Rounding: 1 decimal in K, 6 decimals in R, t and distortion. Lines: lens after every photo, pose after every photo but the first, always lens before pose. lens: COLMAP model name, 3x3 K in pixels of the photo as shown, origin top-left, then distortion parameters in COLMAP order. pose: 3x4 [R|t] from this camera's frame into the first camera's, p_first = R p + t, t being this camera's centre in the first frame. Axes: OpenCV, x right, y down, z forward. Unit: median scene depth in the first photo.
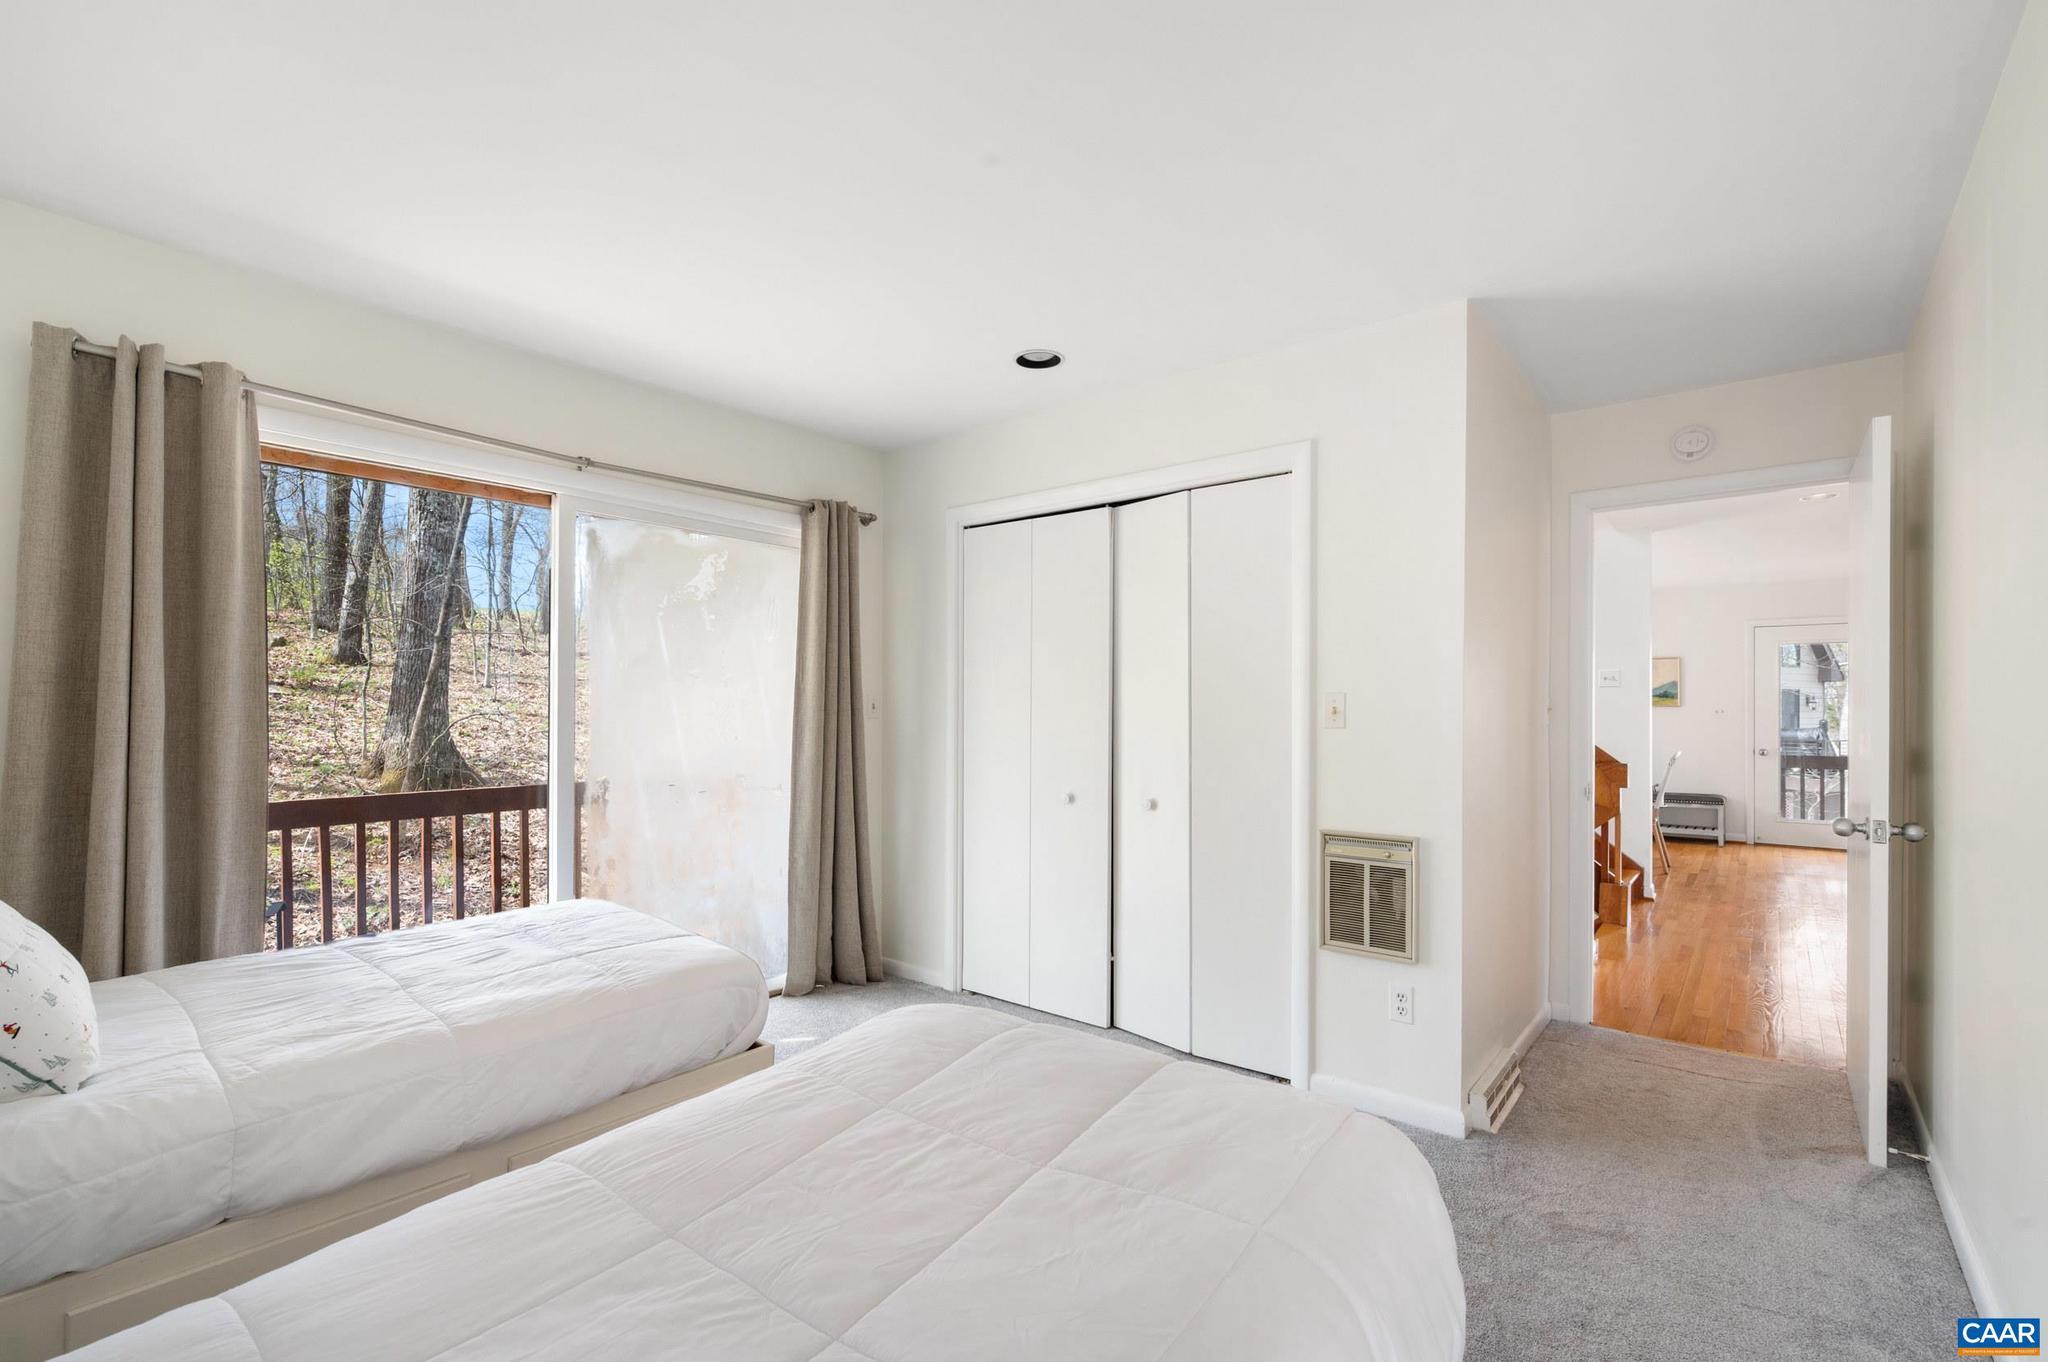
lens RADIAL K [[893.4, 0, 1025.5], [0, 893.4, 688.0], [0, 0, 1]] dist [0.000302, -0.000560]
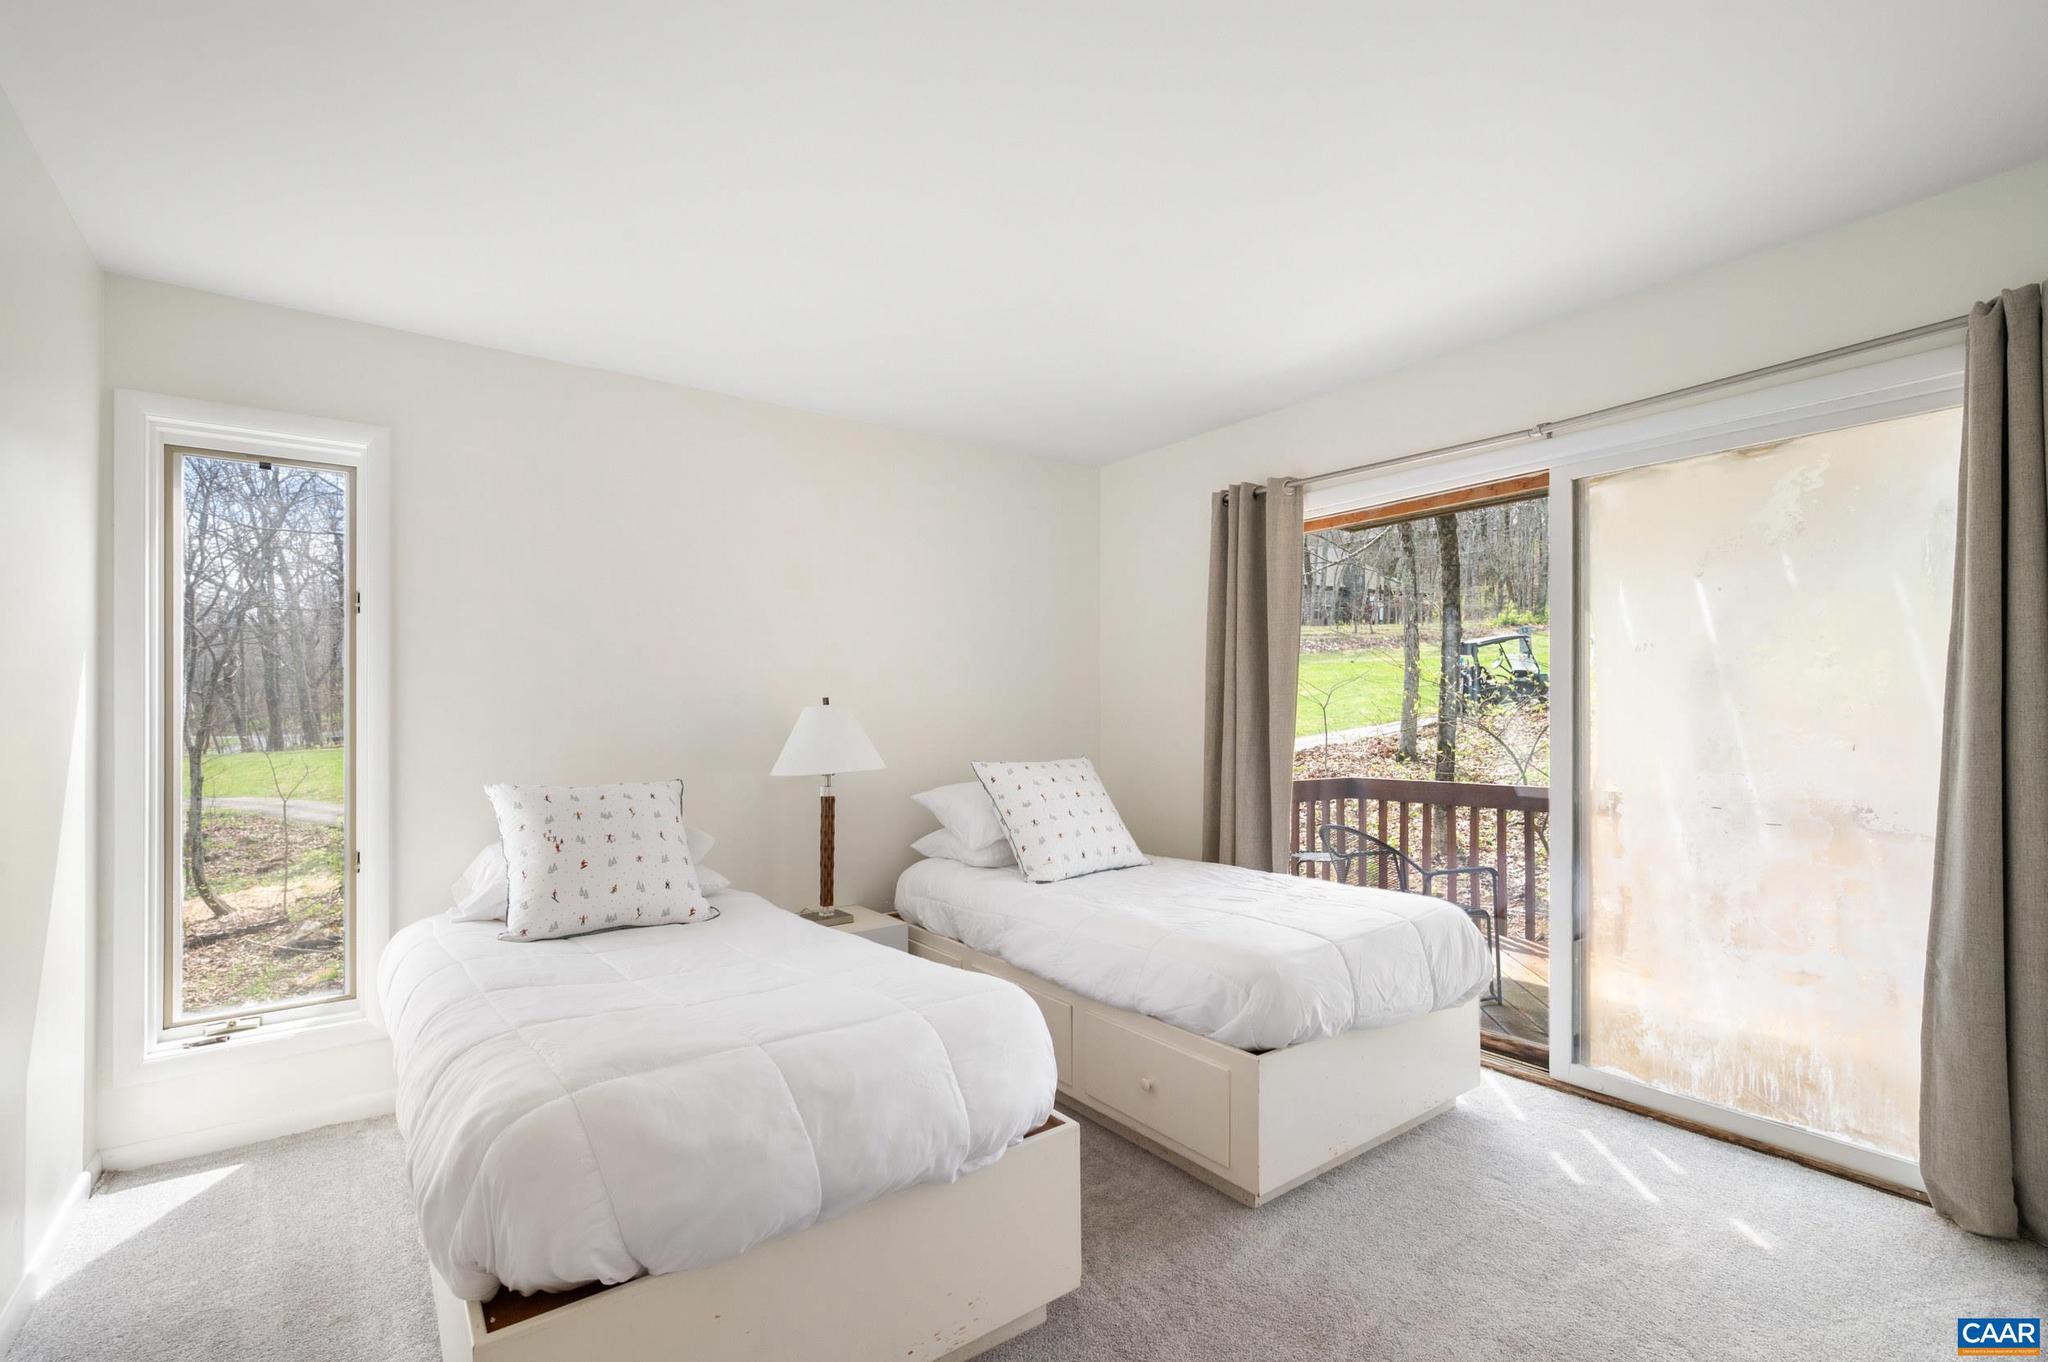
lens RADIAL K [[893.4, 0, 1025.5], [0, 893.4, 688.0], [0, 0, 1]] dist [0.000302, -0.000560]
pose [[-0.231177, -0.029873, -0.972453, 0.544542], [0.024224, 0.999042, -0.036449, 0.029260], [0.972610, -0.031982, -0.230232, 0.776353]]
